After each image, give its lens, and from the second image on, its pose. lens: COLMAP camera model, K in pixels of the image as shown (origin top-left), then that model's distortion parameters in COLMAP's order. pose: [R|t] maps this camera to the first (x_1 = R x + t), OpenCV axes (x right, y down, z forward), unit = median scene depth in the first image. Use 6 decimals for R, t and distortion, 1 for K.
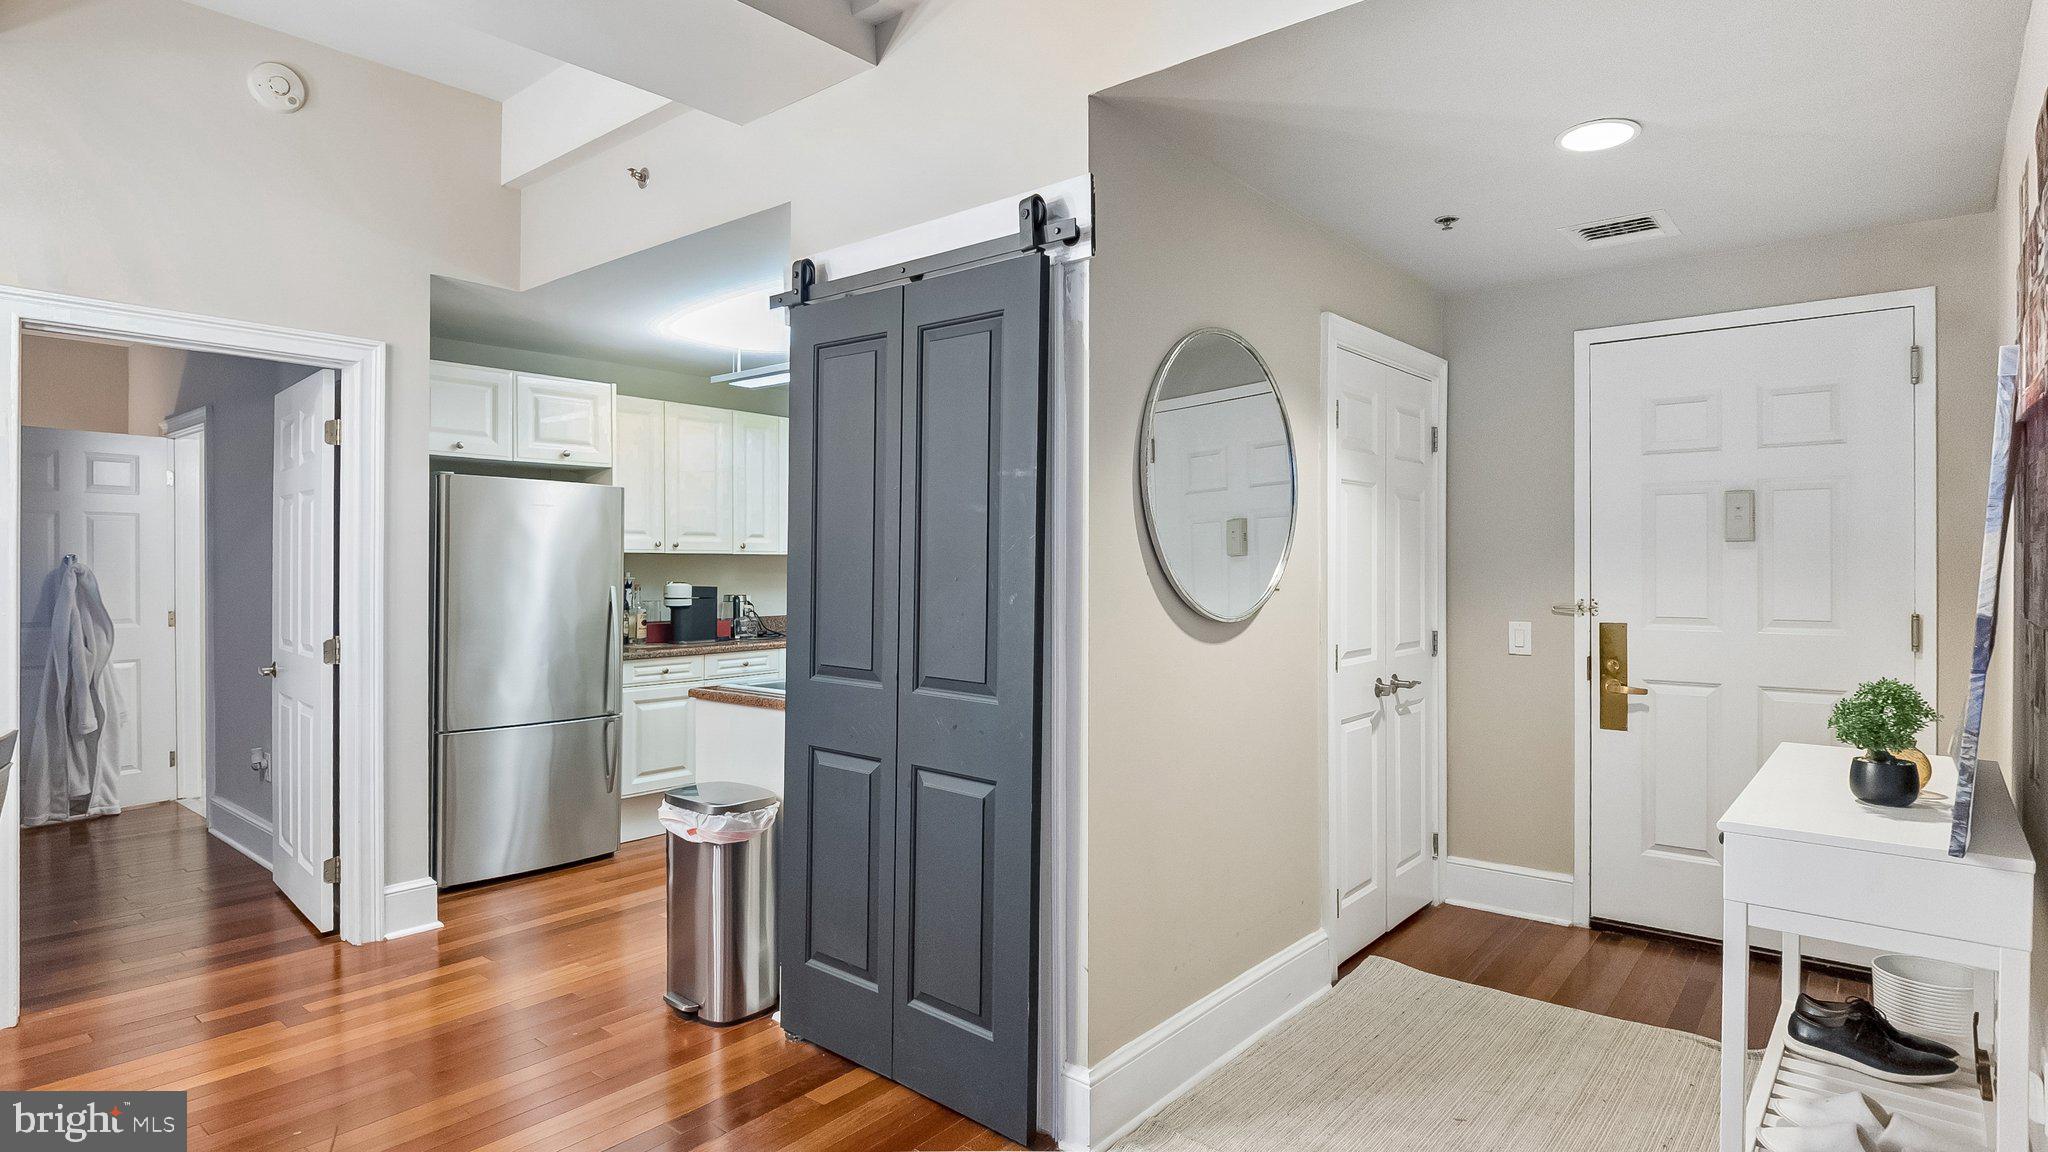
lens RADIAL K [[1053.1, 0, 1021.5], [0, 1053.1, 571.0], [0, 0, 1]] dist [0.015453, -0.025138]
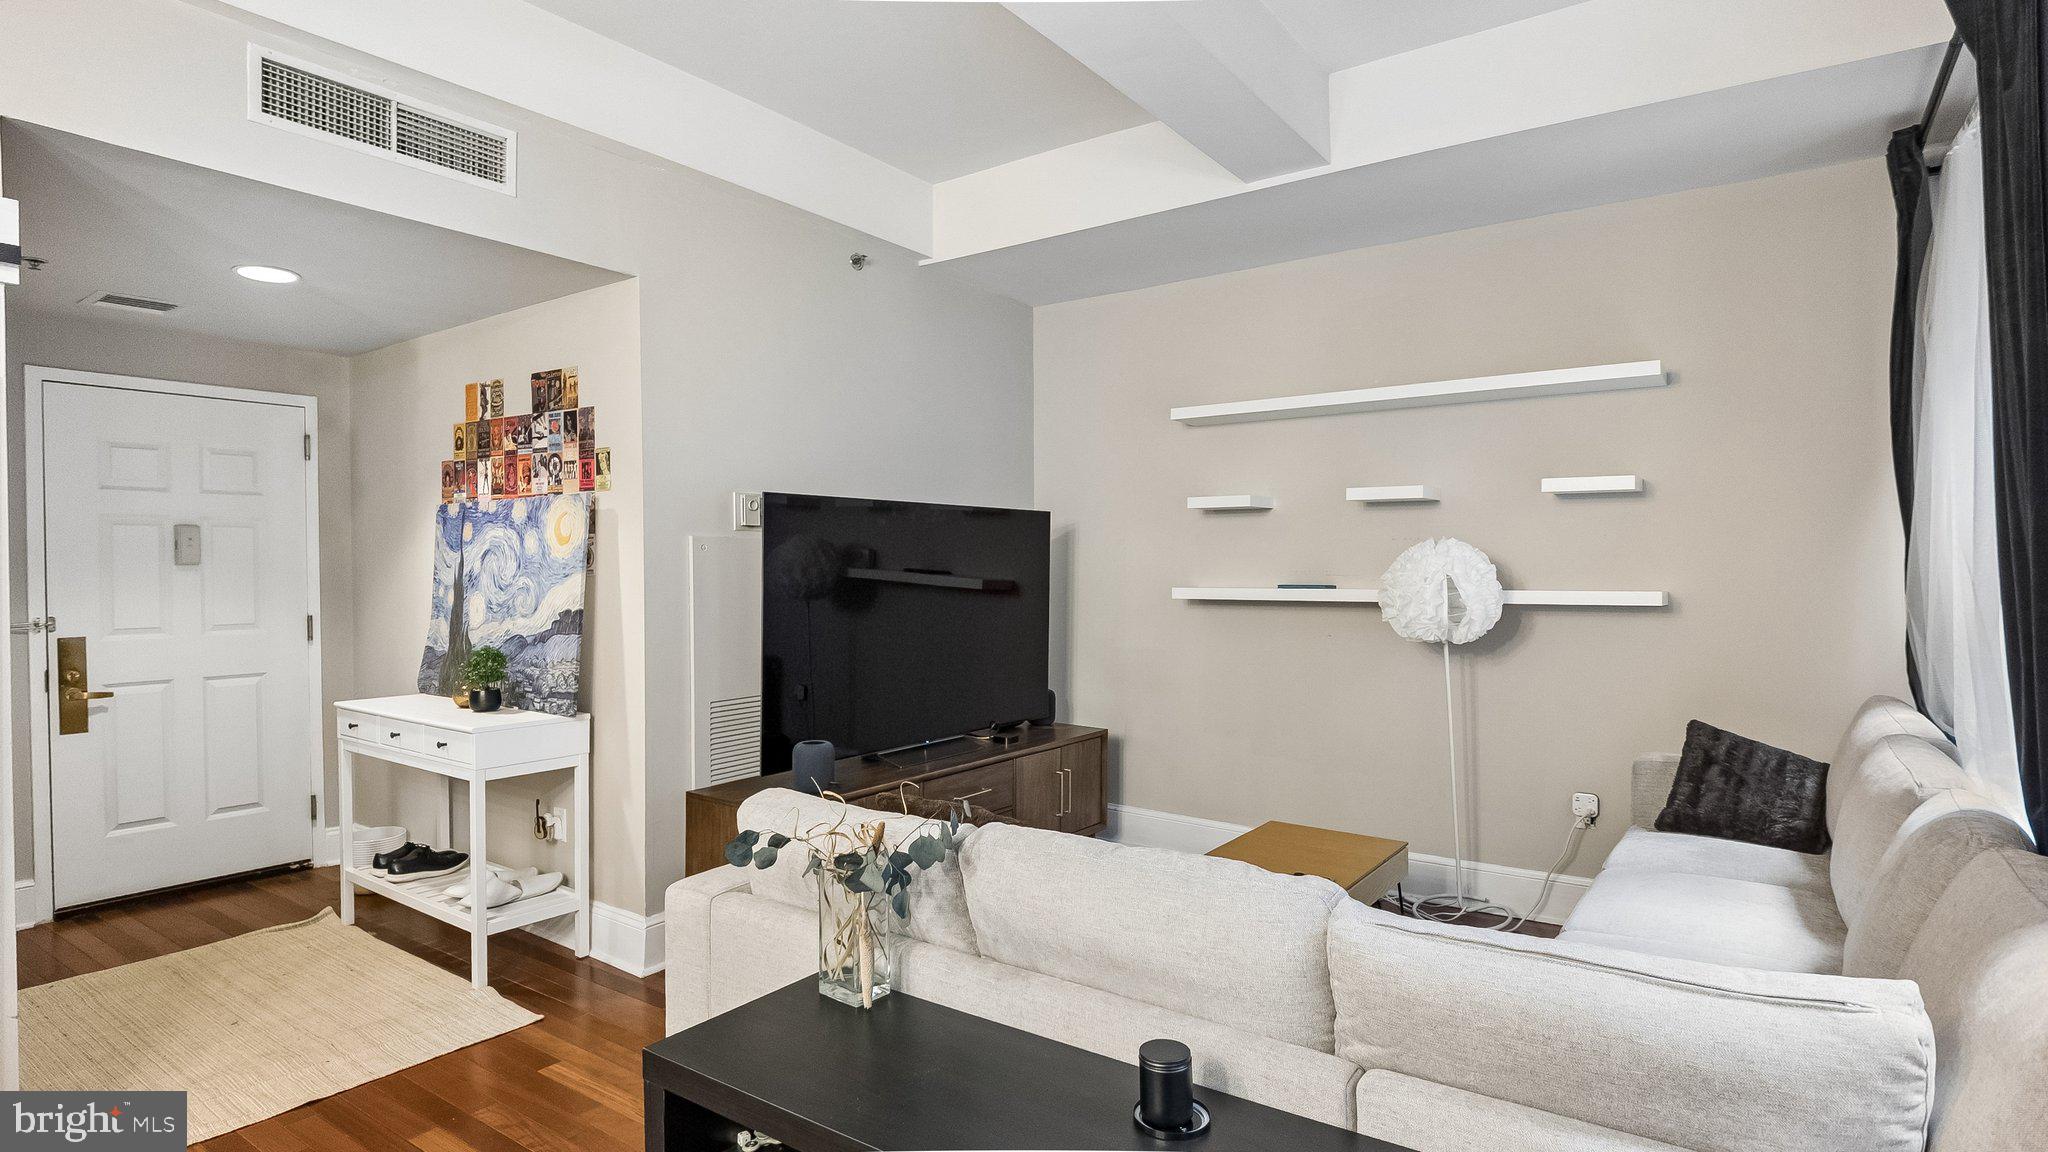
lens RADIAL K [[1053.1, 0, 1030.9], [0, 1053.1, 579.1], [0, 0, 1]] dist [0.015453, -0.025138]
pose [[-0.090251, -0.015395, 0.995800, -0.637811], [0.007100, 0.999845, 0.016101, -0.023547], [-0.995894, 0.008523, -0.090127, 0.097540]]
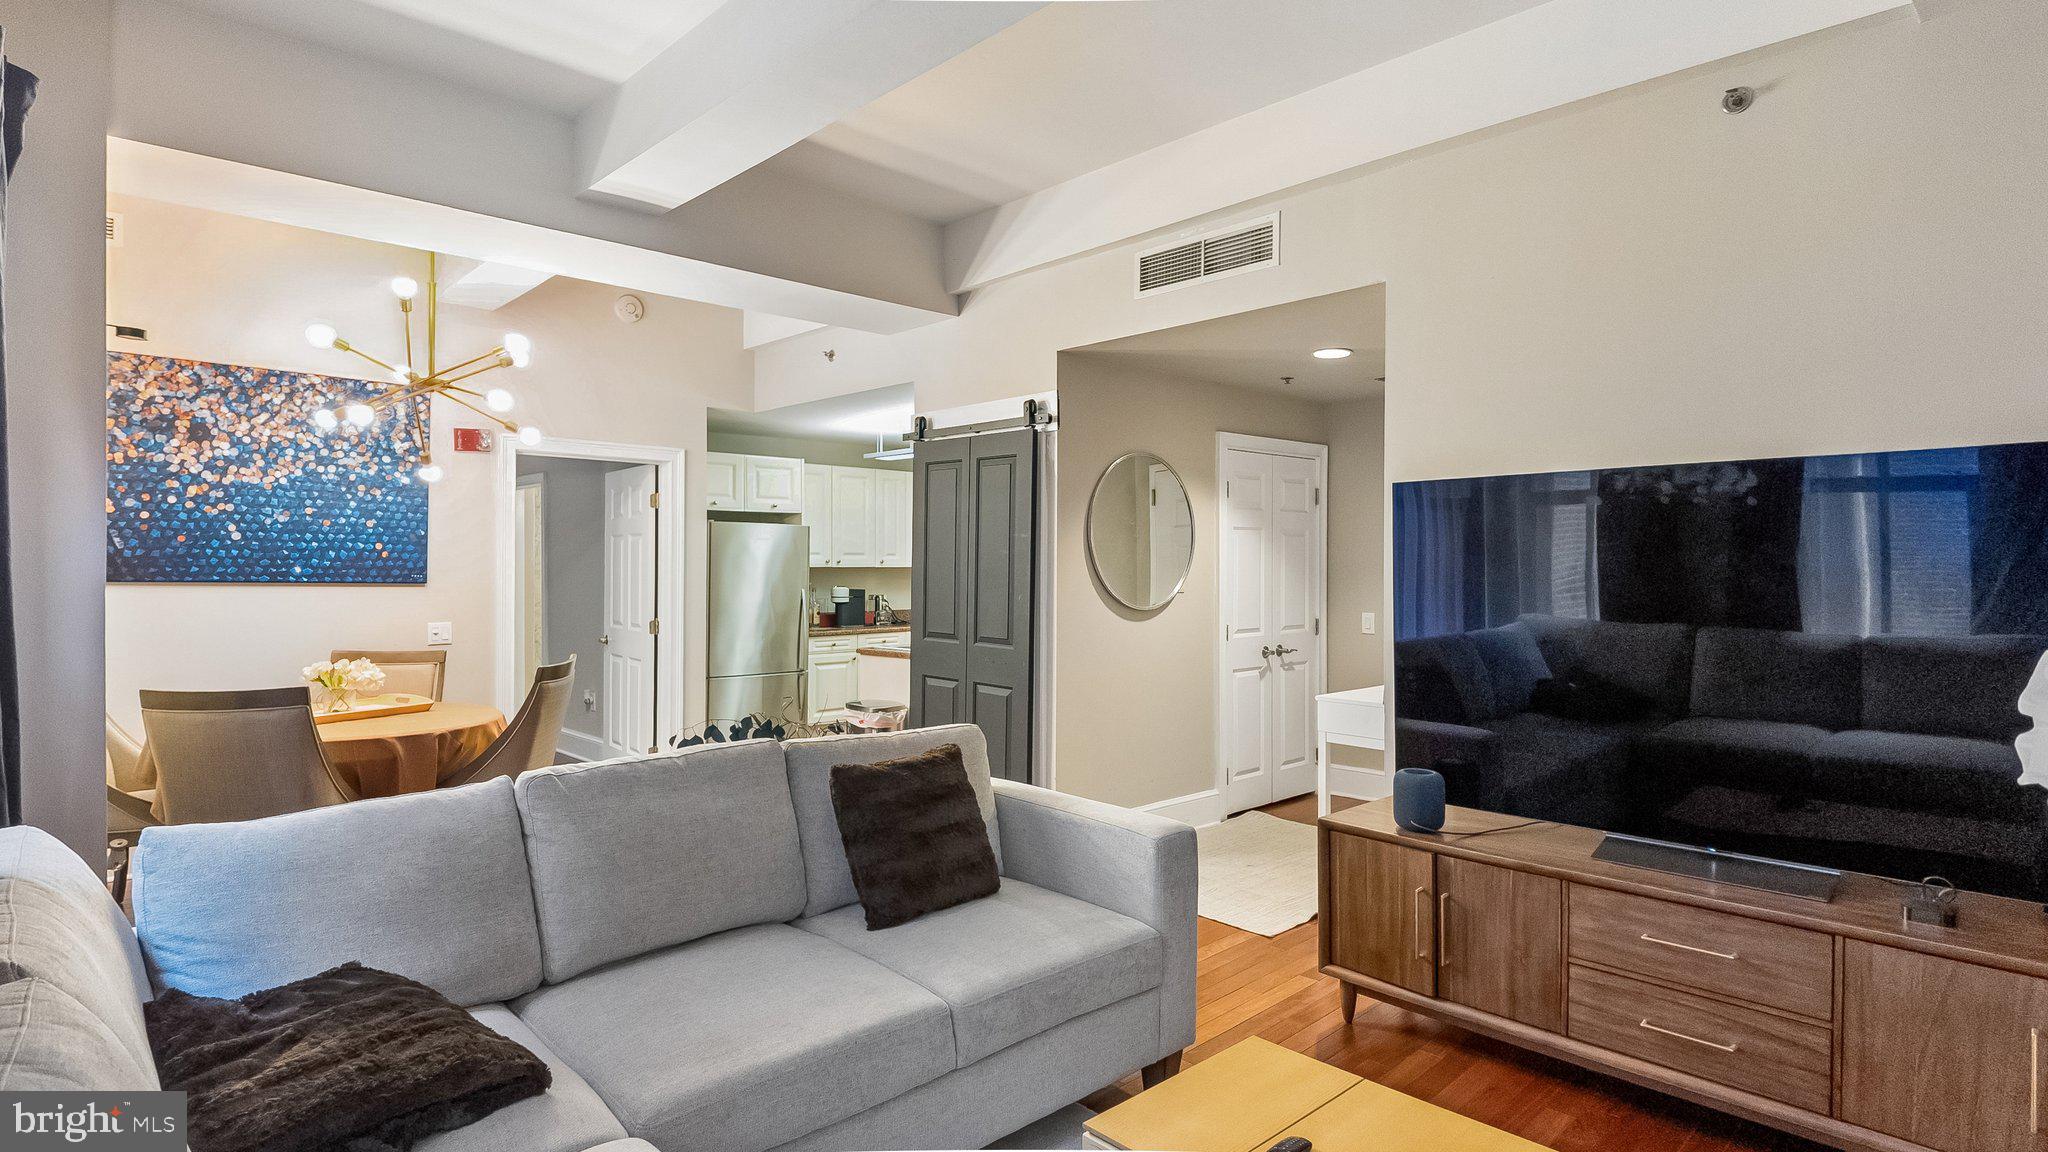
lens RADIAL K [[1053.1, 0, 1018.2], [0, 1053.1, 563.8], [0, 0, 1]] dist [0.015453, -0.025138]
pose [[0.993016, -0.001916, -0.117965, 0.149666], [0.001187, 0.999980, -0.006248, -0.016842], [0.117975, 0.006064, 0.992998, -0.670339]]
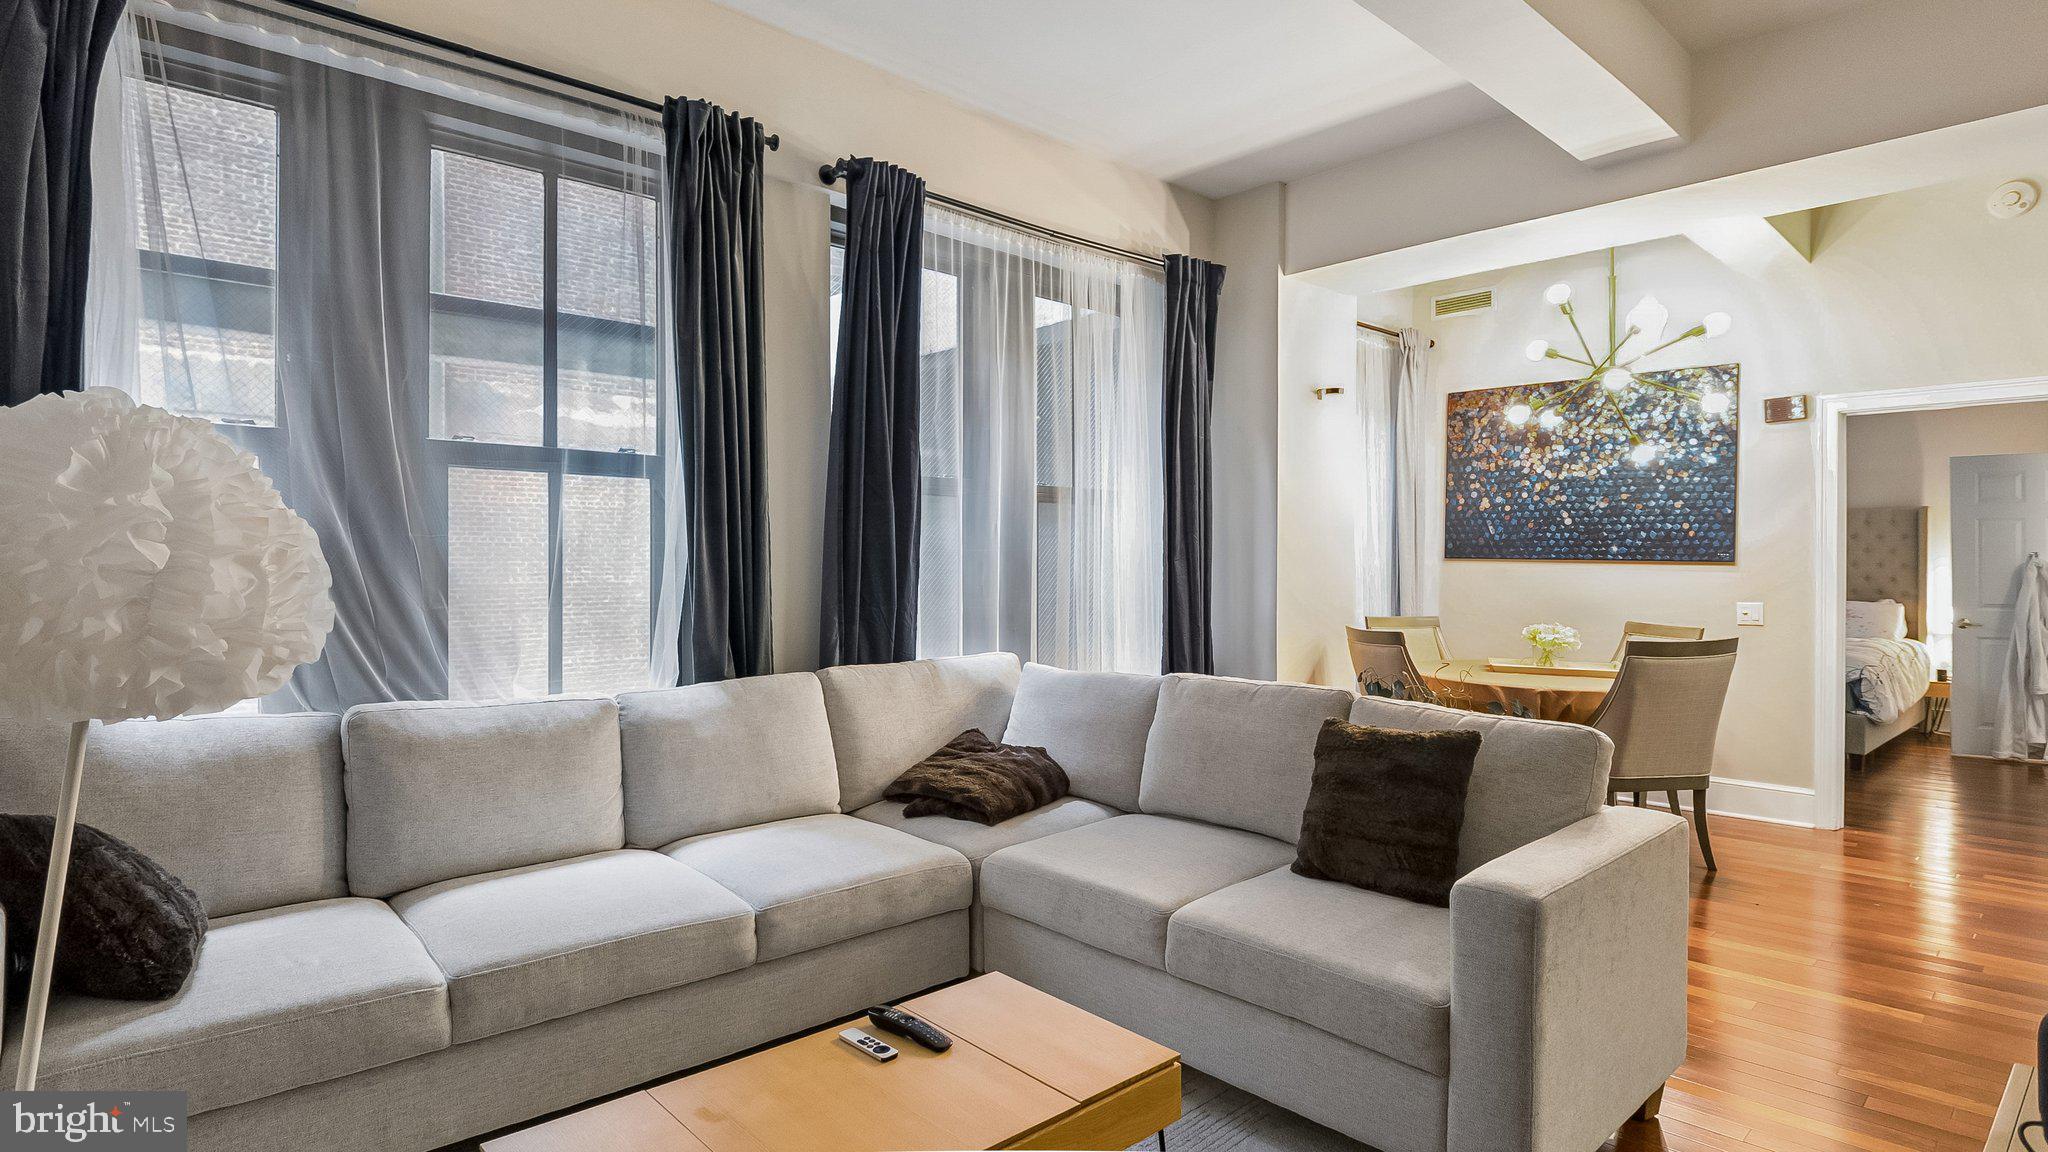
lens RADIAL K [[1053.1, 0, 1035.2], [0, 1053.1, 559.3], [0, 0, 1]] dist [0.015453, -0.025138]
pose [[-0.112601, -0.006962, -0.993616, 0.724013], [-0.005051, 0.999967, -0.006434, 0.011674], [0.993627, 0.004295, -0.112633, -0.080289]]
